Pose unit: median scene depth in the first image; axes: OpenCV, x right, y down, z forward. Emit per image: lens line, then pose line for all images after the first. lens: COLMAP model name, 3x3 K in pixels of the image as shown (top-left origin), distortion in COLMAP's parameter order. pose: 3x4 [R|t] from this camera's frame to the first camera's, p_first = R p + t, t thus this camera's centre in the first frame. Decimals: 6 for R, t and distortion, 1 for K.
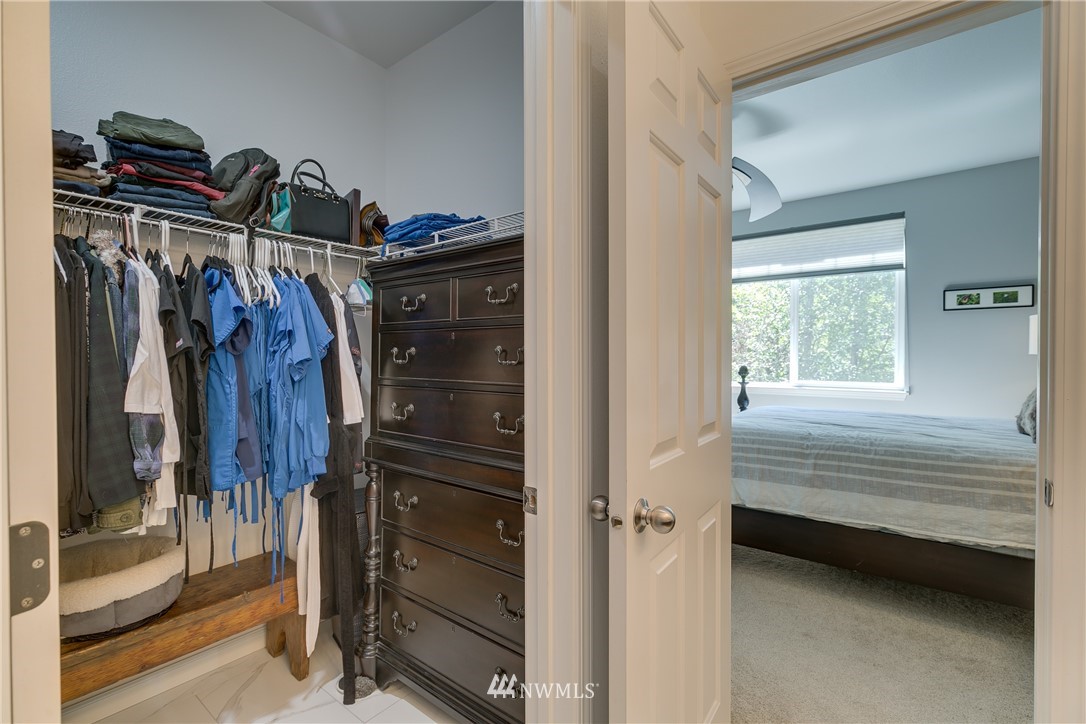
lens RADIAL K [[488.1, 0, 539.7], [0, 488.1, 360.2], [0, 0, 1]] dist [0.000200, 0.001035]
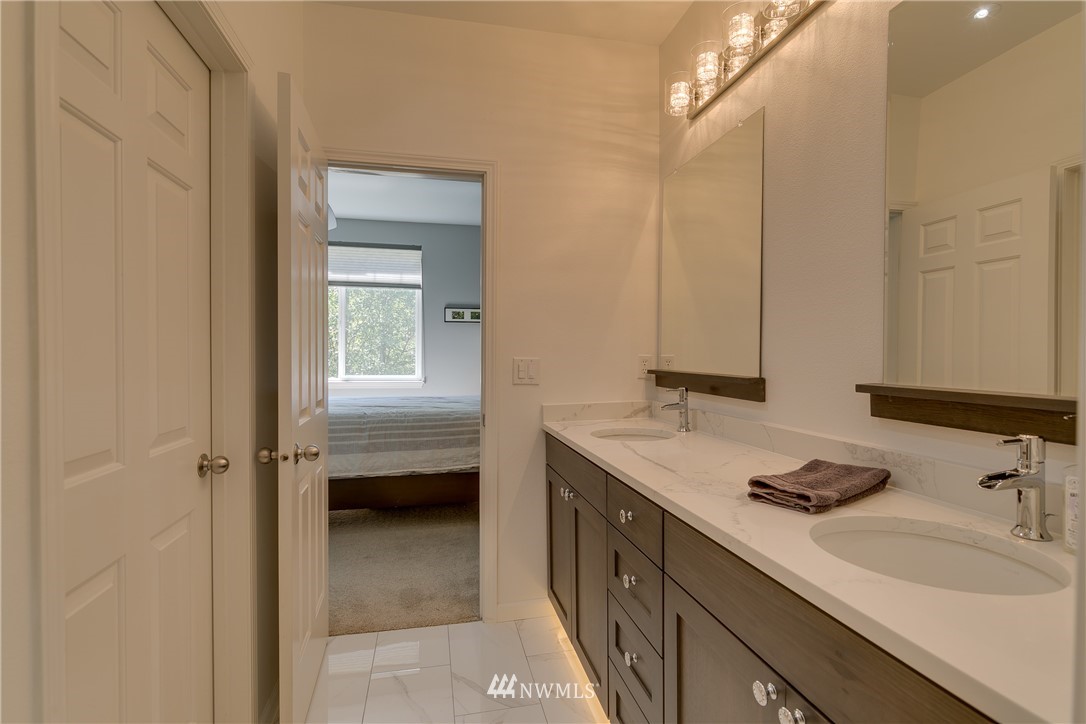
lens RADIAL K [[496.3, 0, 542.0], [0, 496.3, 358.7], [0, 0, 1]] dist [-0.006544, -0.000036]
pose [[0.633476, -0.003496, 0.773755, -0.178784], [0.002516, 0.999994, 0.002458, 0.001531], [-0.773758, 0.000390, 0.633481, -0.215926]]
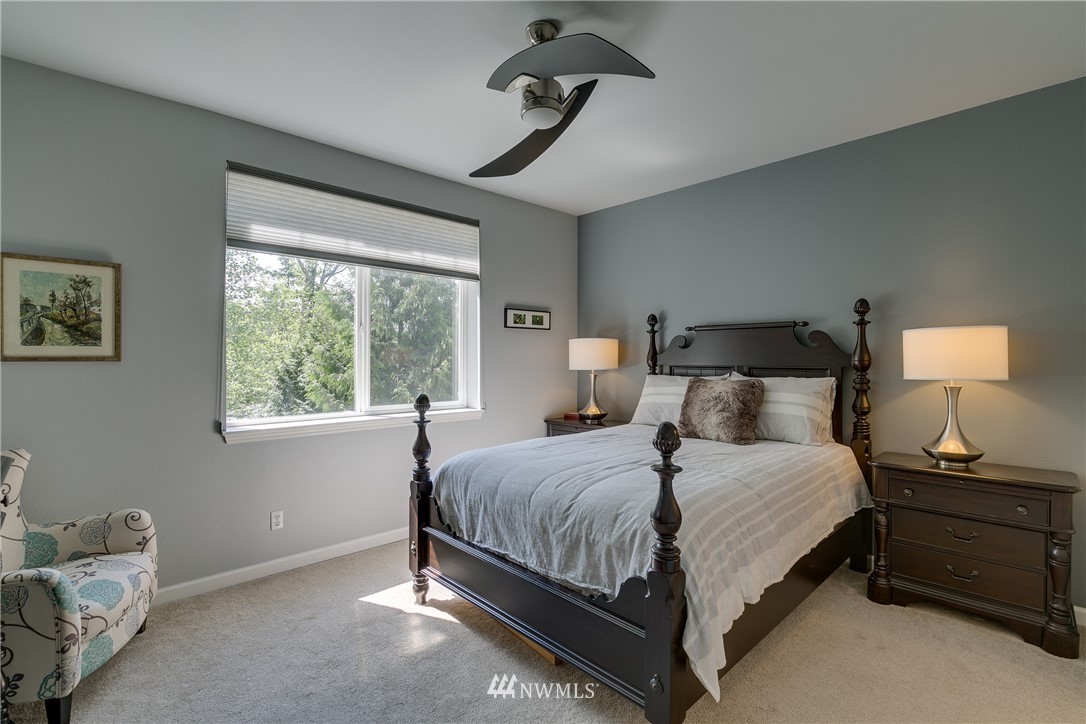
lens RADIAL K [[496.3, 0, 542.0], [0, 496.3, 358.7], [0, 0, 1]] dist [-0.006544, -0.000036]
pose [[0.150140, 0.001520, 0.988664, -0.387297], [0.007946, 0.999965, -0.002744, -0.060613], [-0.988633, 0.008268, 0.150123, 1.466895]]
